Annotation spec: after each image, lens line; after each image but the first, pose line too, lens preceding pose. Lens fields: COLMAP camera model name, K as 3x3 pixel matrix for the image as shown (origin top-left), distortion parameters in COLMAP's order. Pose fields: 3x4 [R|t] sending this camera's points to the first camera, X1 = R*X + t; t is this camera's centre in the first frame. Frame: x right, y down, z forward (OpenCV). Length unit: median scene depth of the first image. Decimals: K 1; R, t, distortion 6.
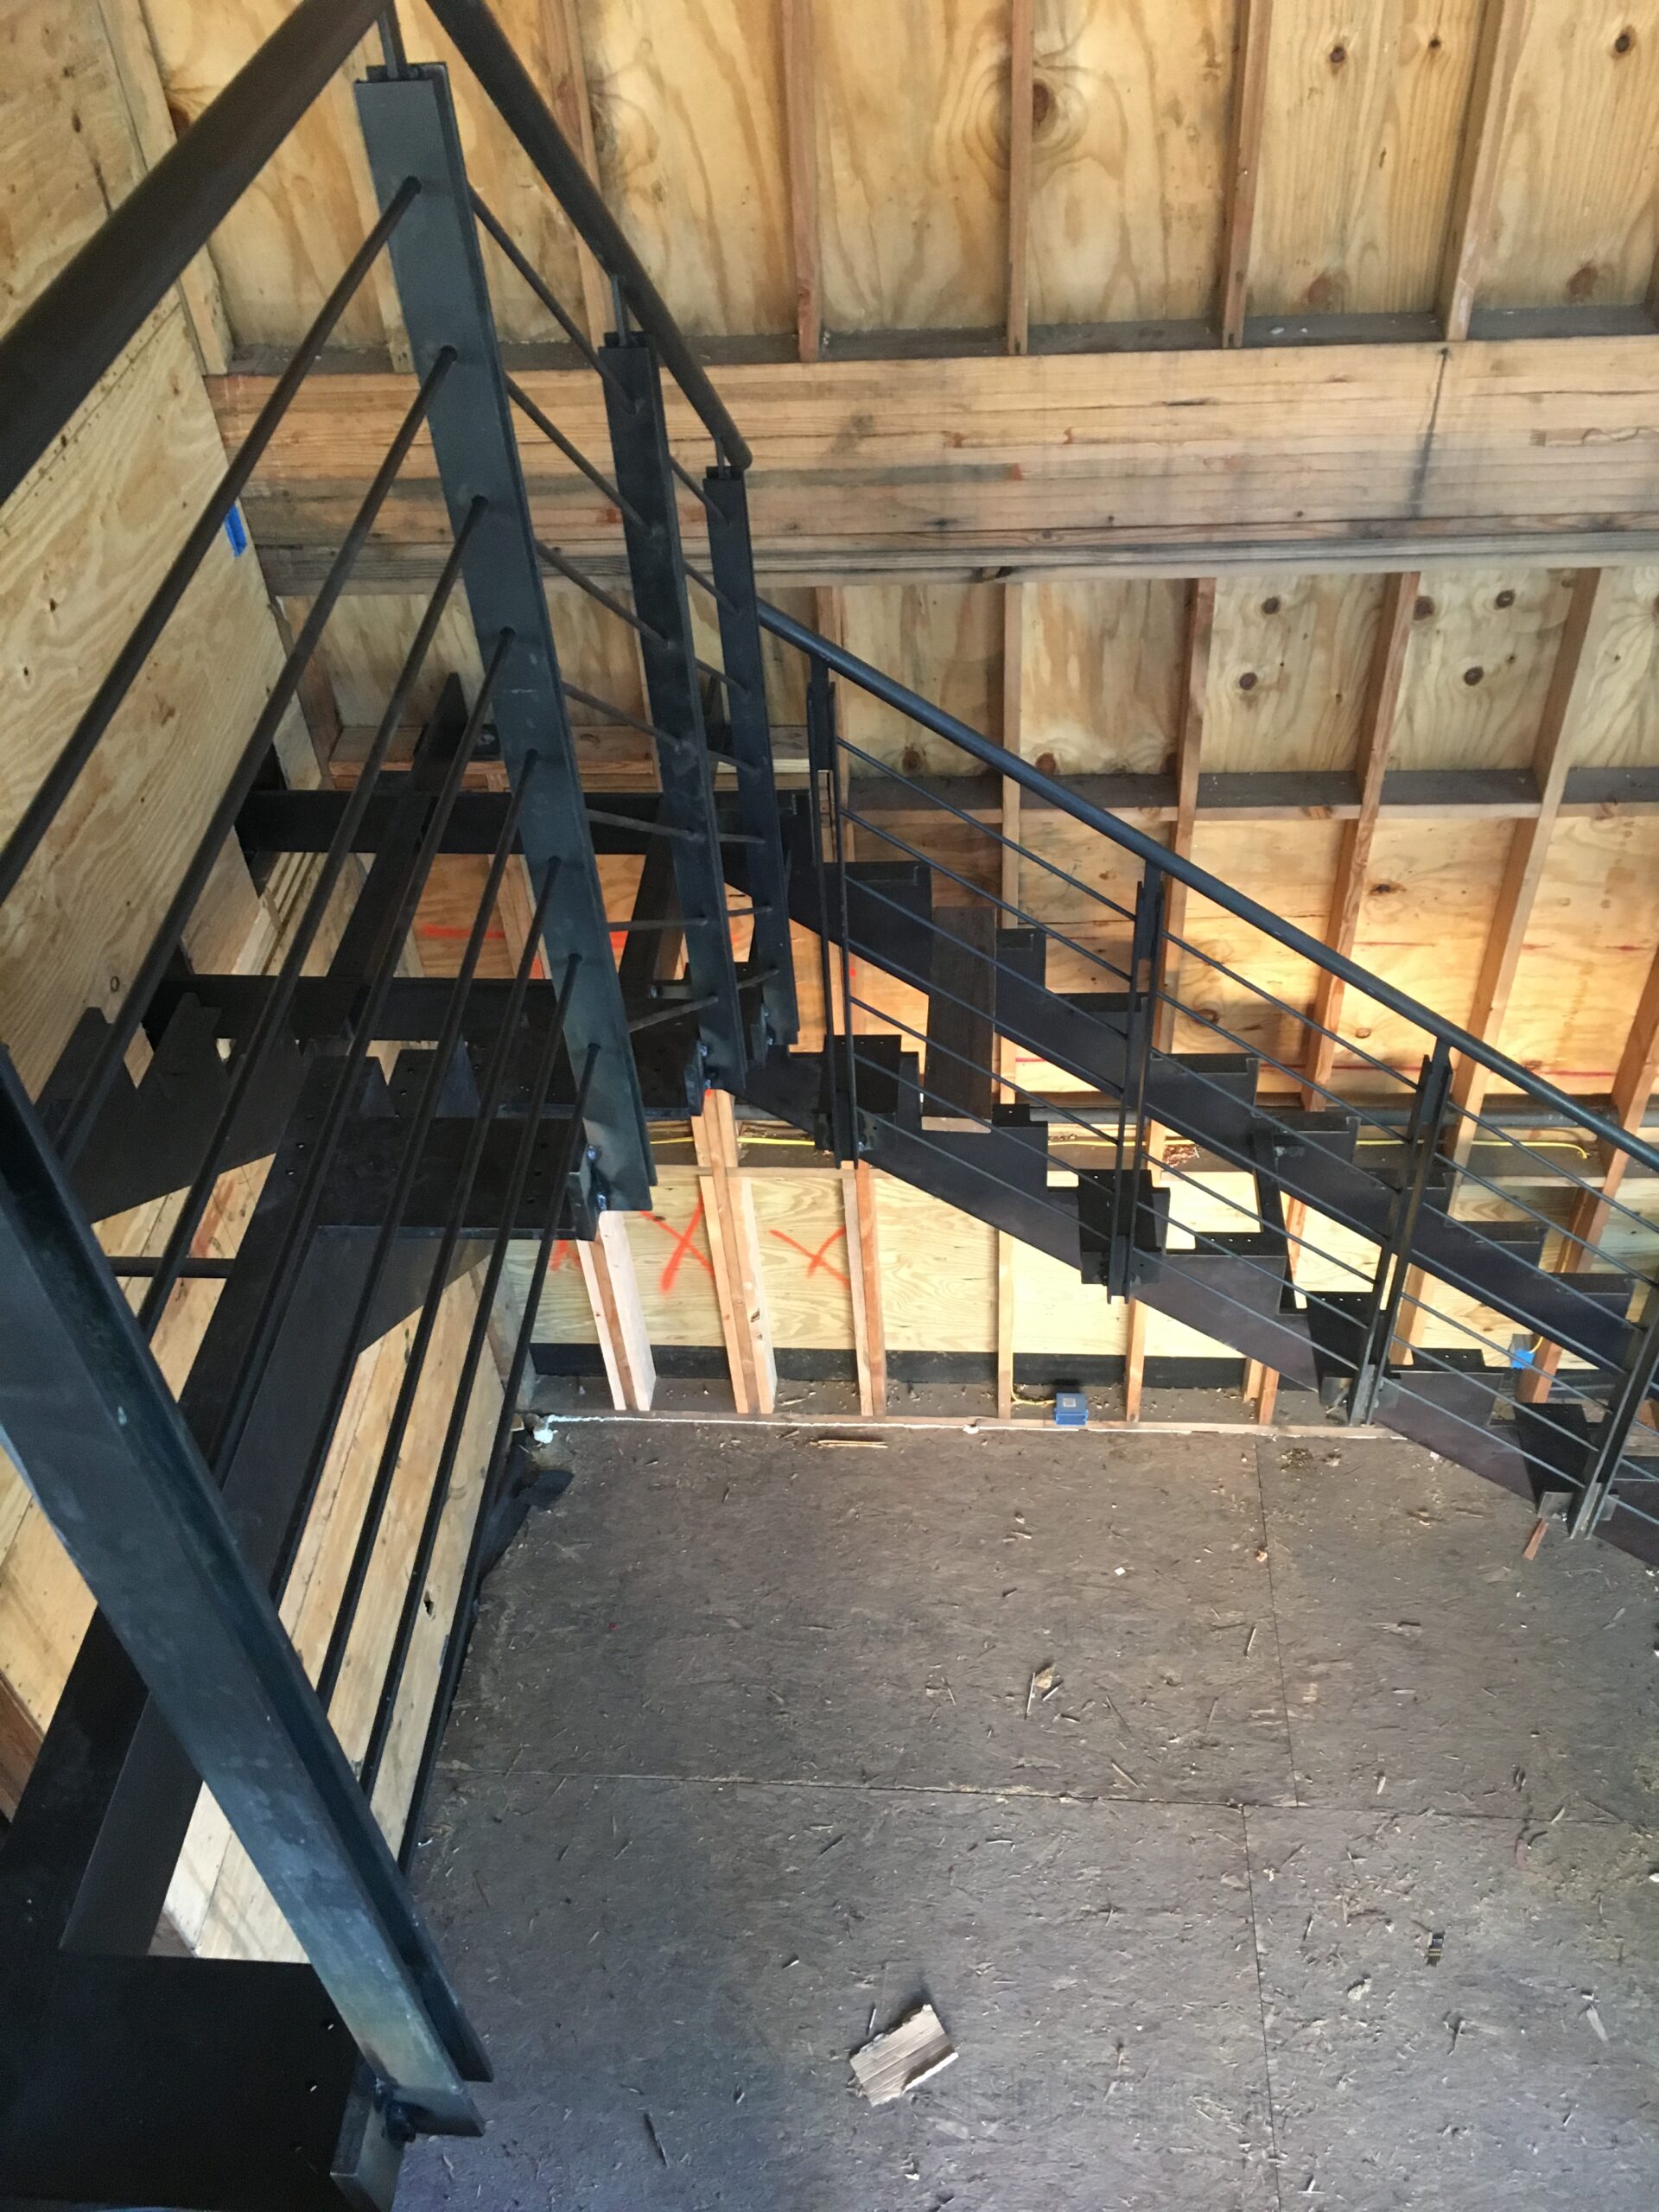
lens RADIAL K [[1874.5, 0, 829.5], [0, 1874.5, 1106.0], [0, 0, 1]] dist [0.092054, -0.116997]
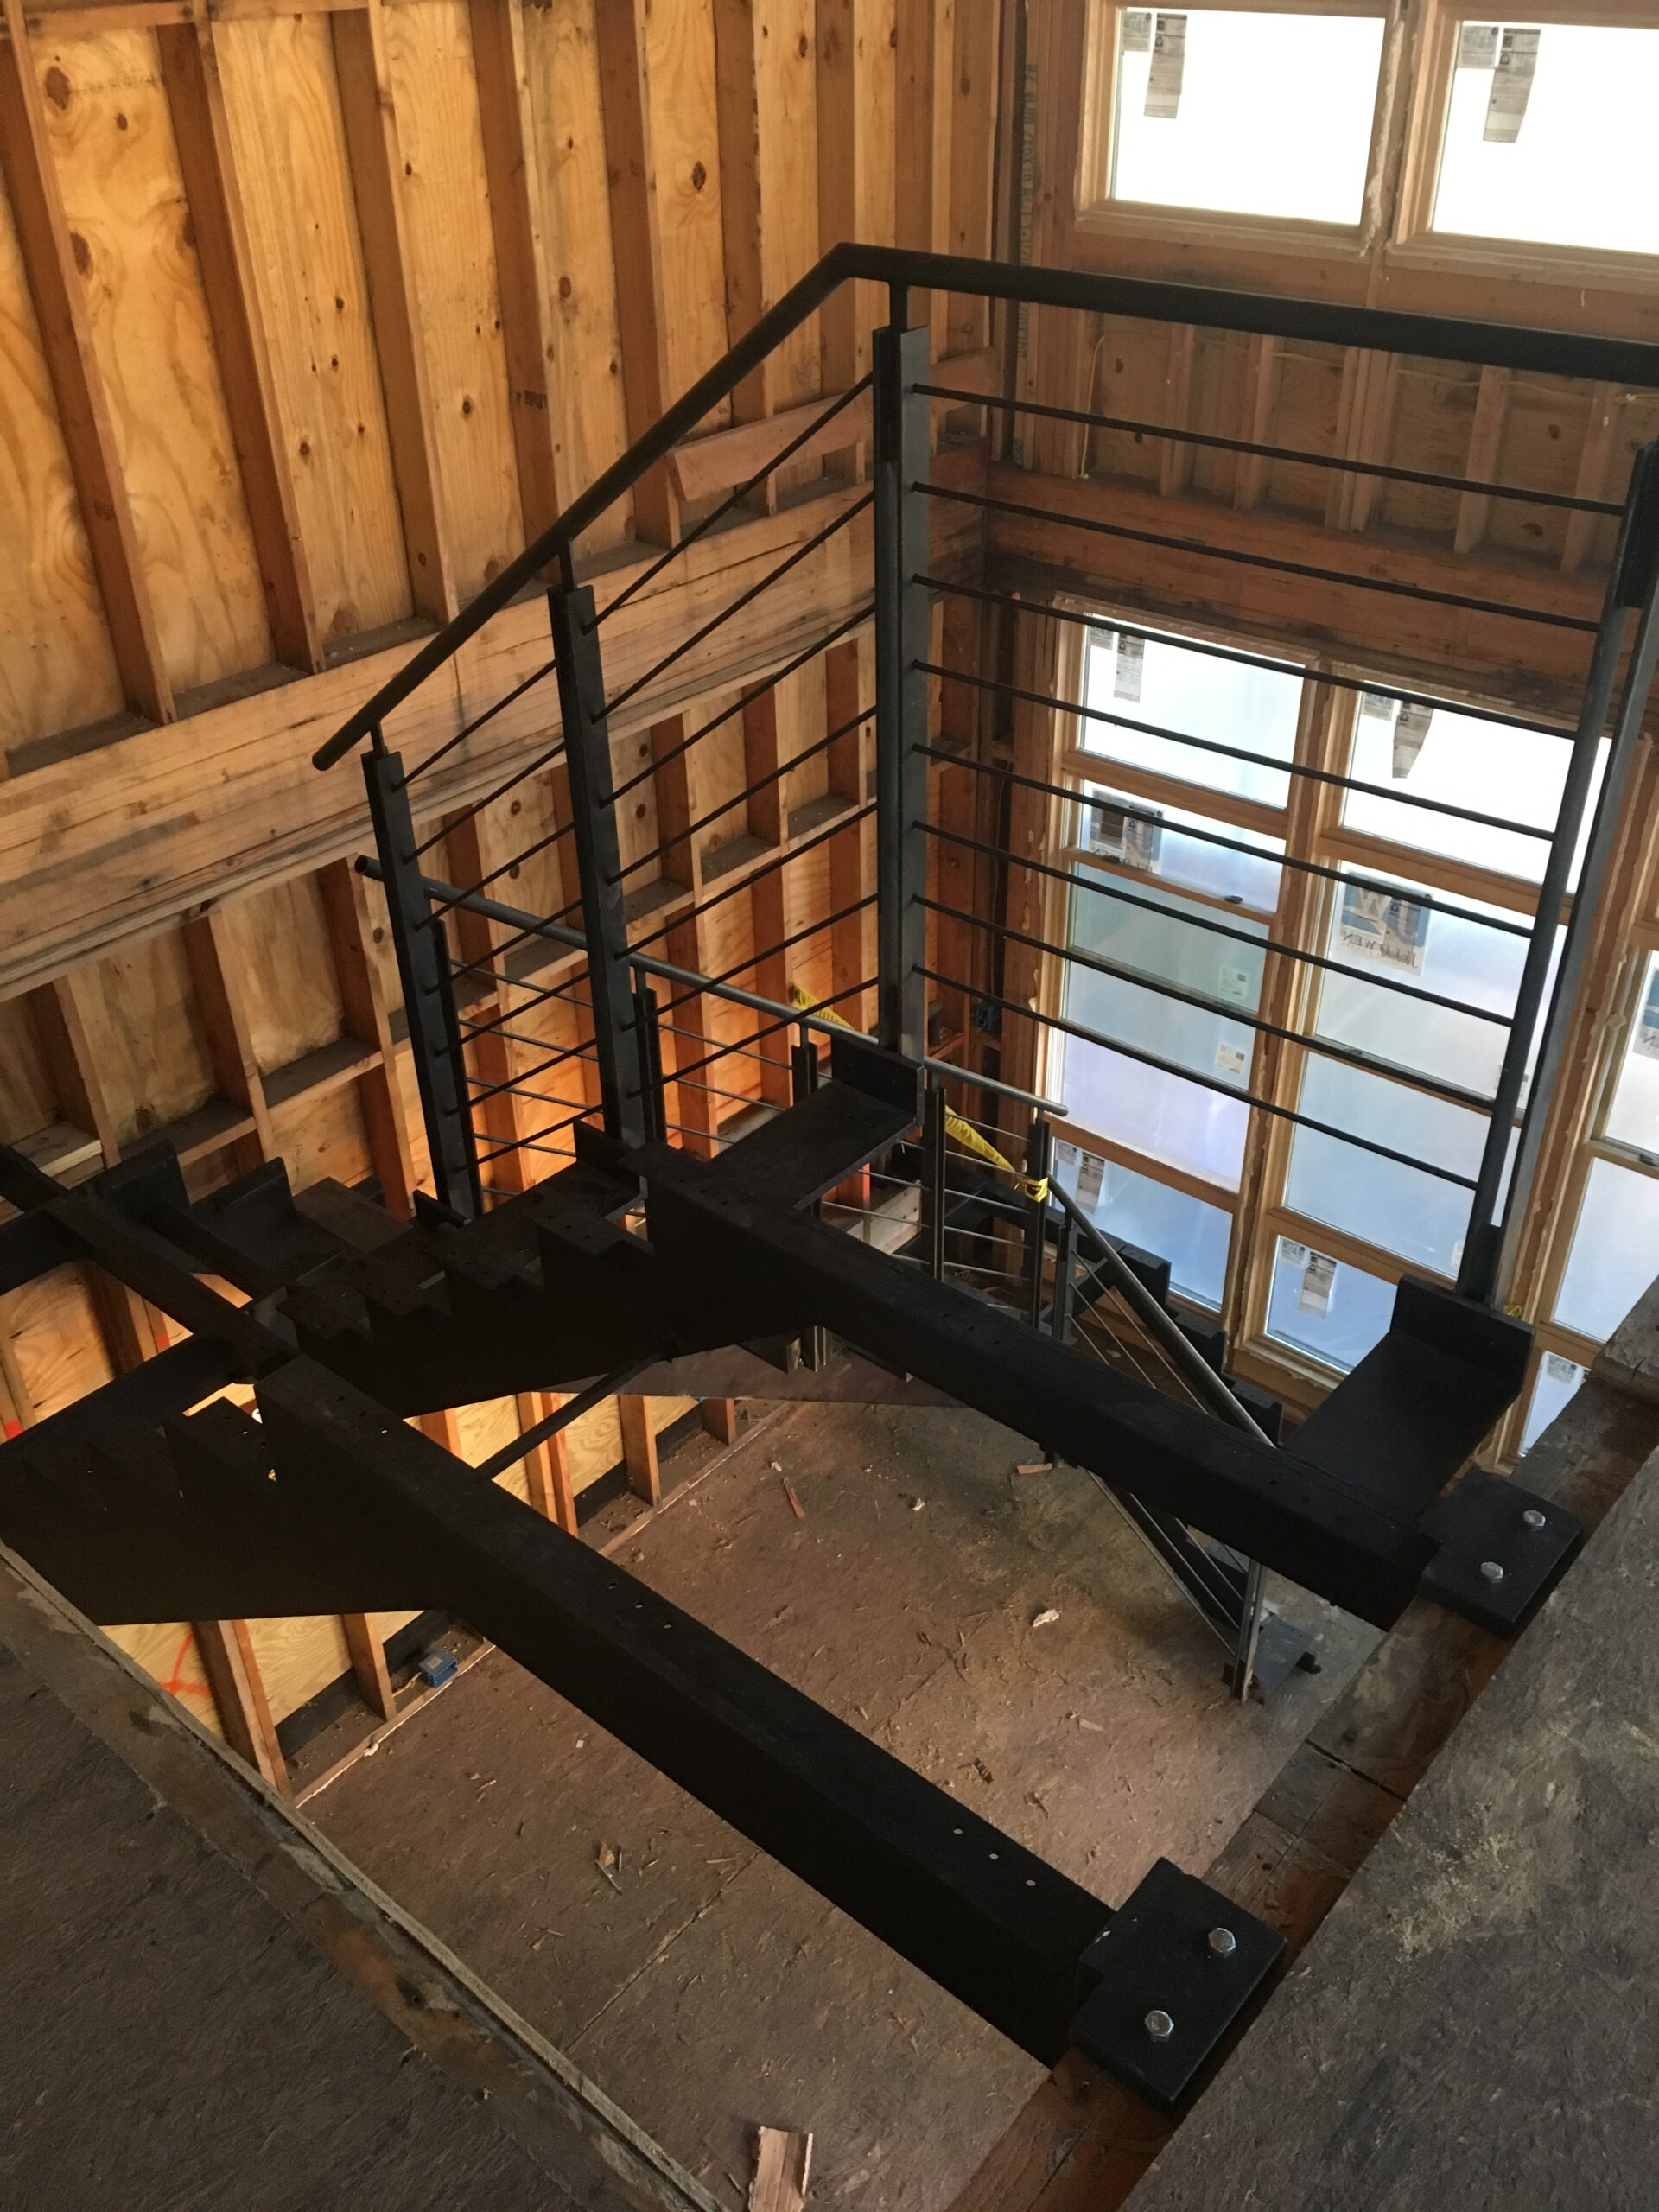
lens RADIAL K [[1874.5, 0, 829.5], [0, 1874.5, 1106.0], [0, 0, 1]] dist [0.092054, -0.116997]
pose [[0.594204, -0.406395, 0.694093, -0.518338], [0.547047, 0.836822, 0.021644, -0.003814], [-0.589628, 0.366841, 0.719560, 0.012189]]
